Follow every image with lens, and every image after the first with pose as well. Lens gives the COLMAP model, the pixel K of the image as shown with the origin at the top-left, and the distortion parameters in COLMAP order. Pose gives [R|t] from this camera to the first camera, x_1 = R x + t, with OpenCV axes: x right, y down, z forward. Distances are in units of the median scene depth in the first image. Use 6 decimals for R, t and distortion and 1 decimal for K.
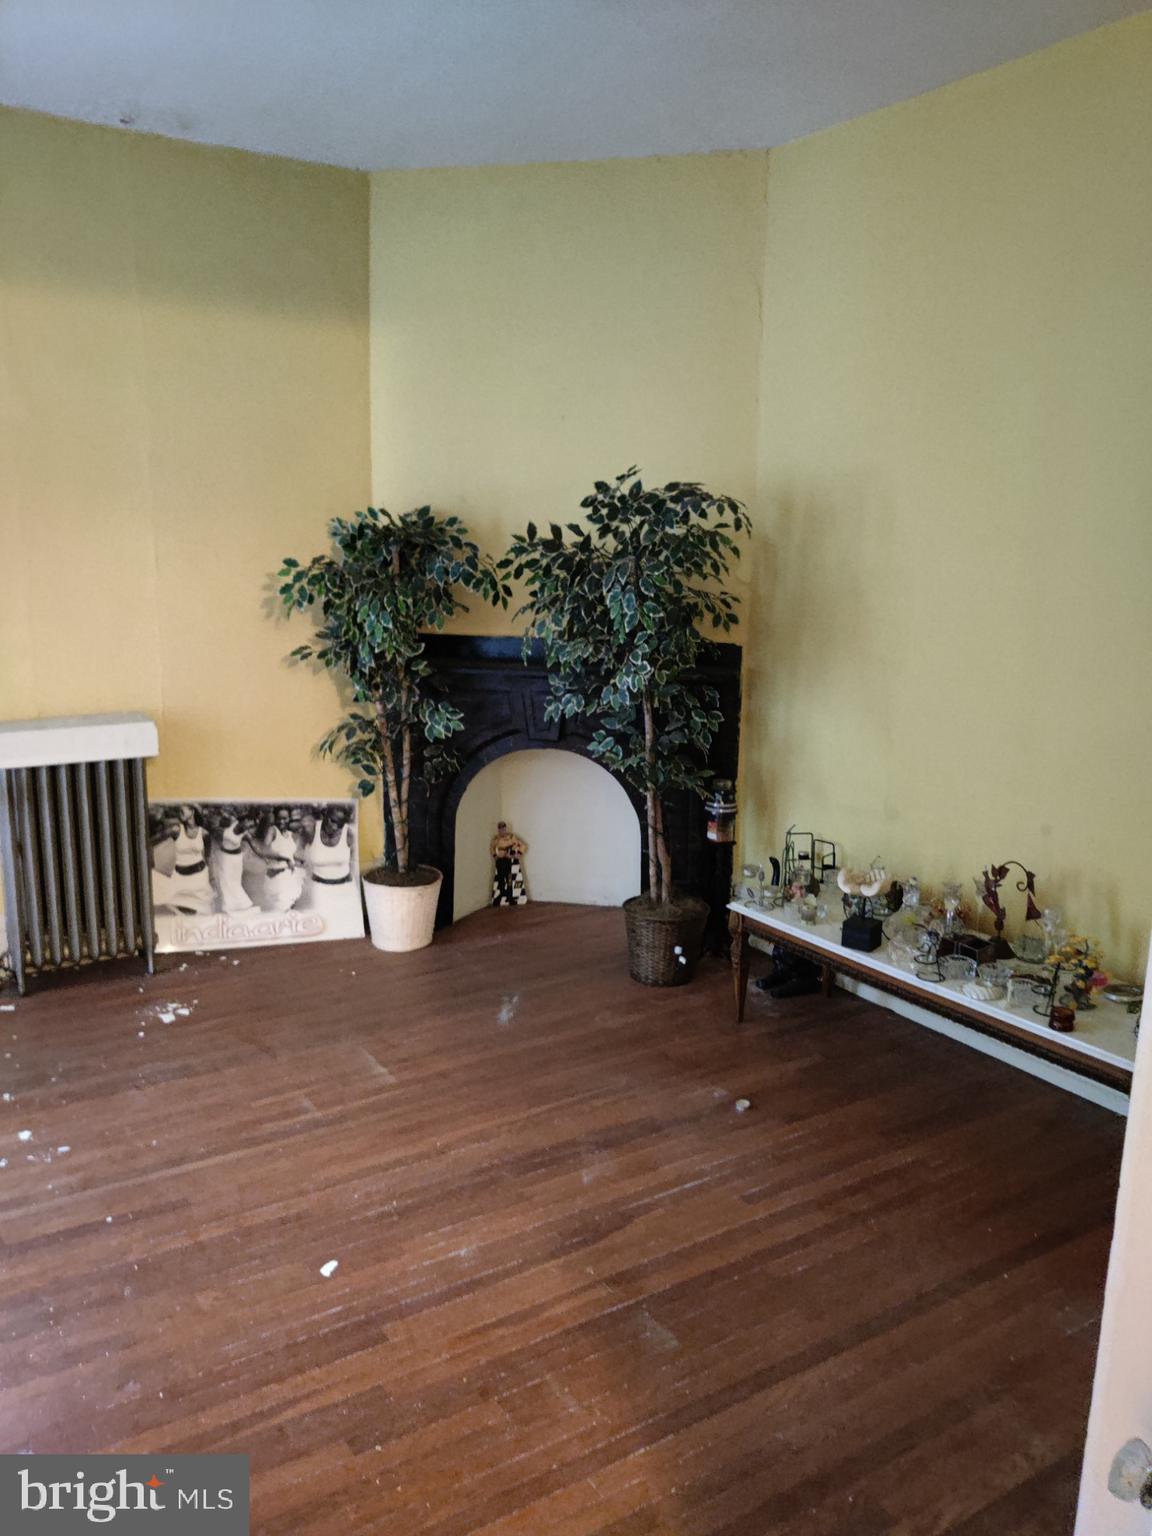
lens RADIAL K [[1149.8, 0, 581.1], [0, 1149.8, 763.6], [0, 0, 1]] dist [0.015596, 0.001016]
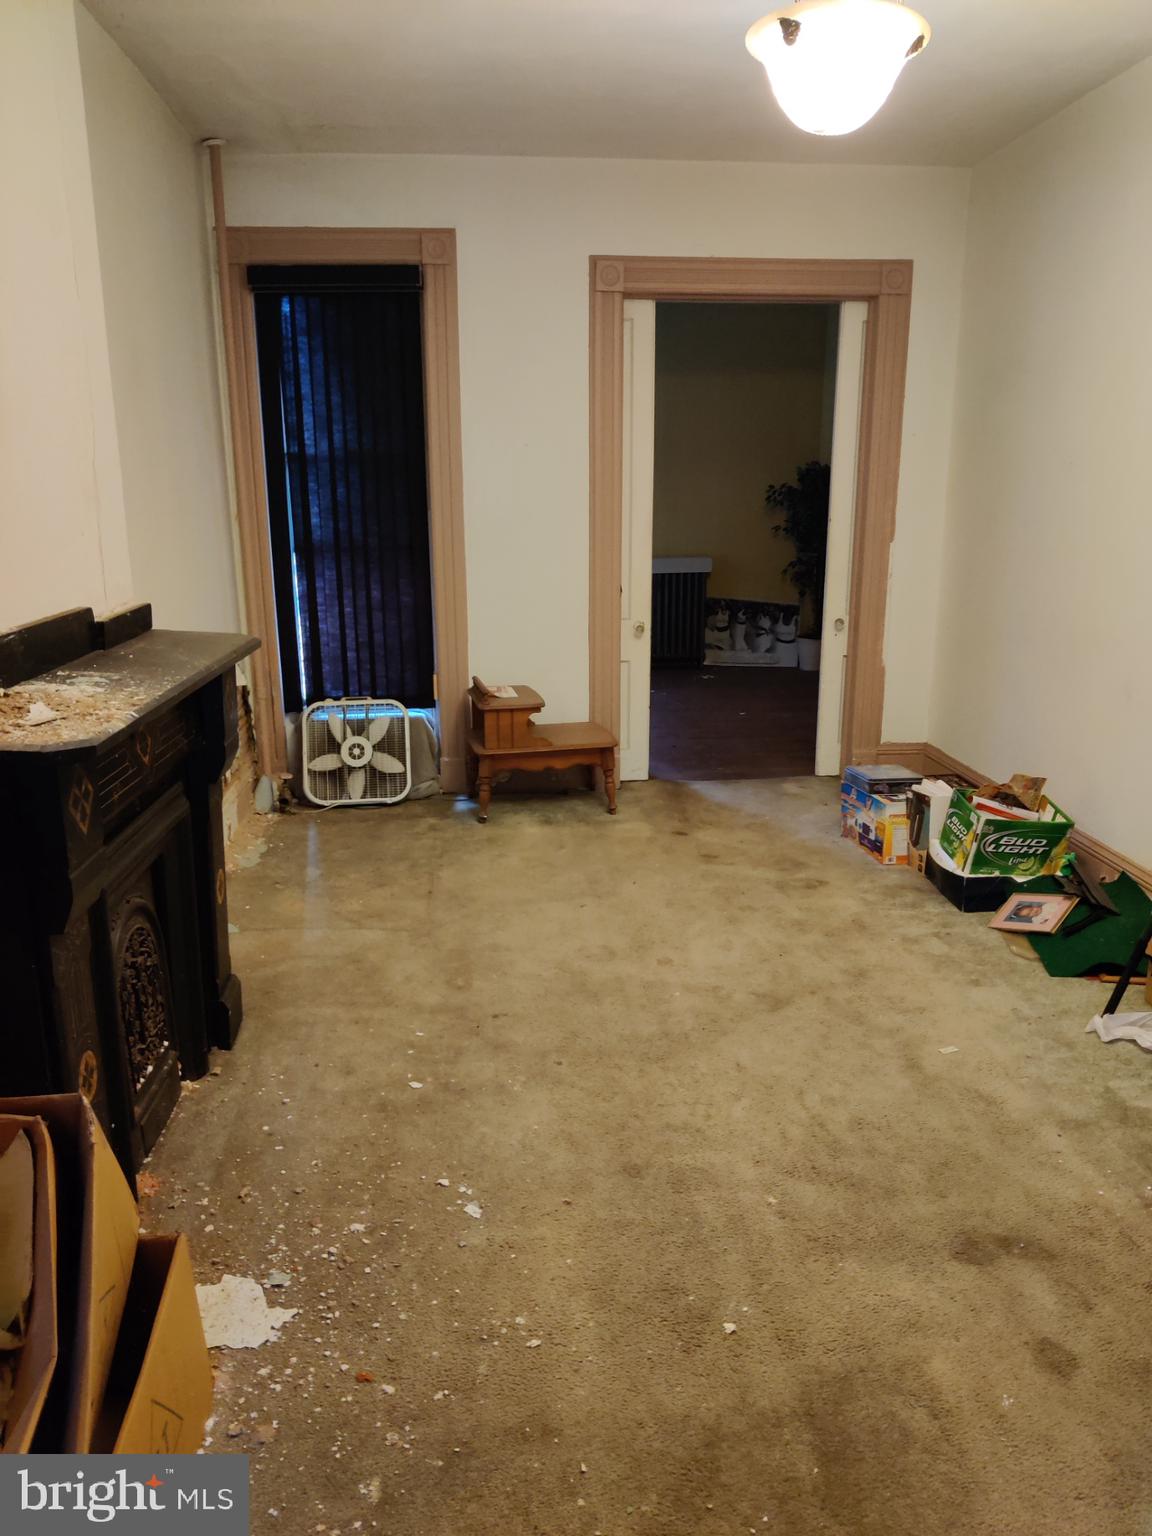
lens RADIAL K [[1149.8, 0, 579.8], [0, 1149.8, 773.2], [0, 0, 1]] dist [0.015596, 0.001016]
pose [[0.885689, 0.098825, -0.453639, 0.445531], [-0.069822, 0.994323, 0.080291, 0.207654], [0.458998, -0.039439, 0.887561, -1.090343]]
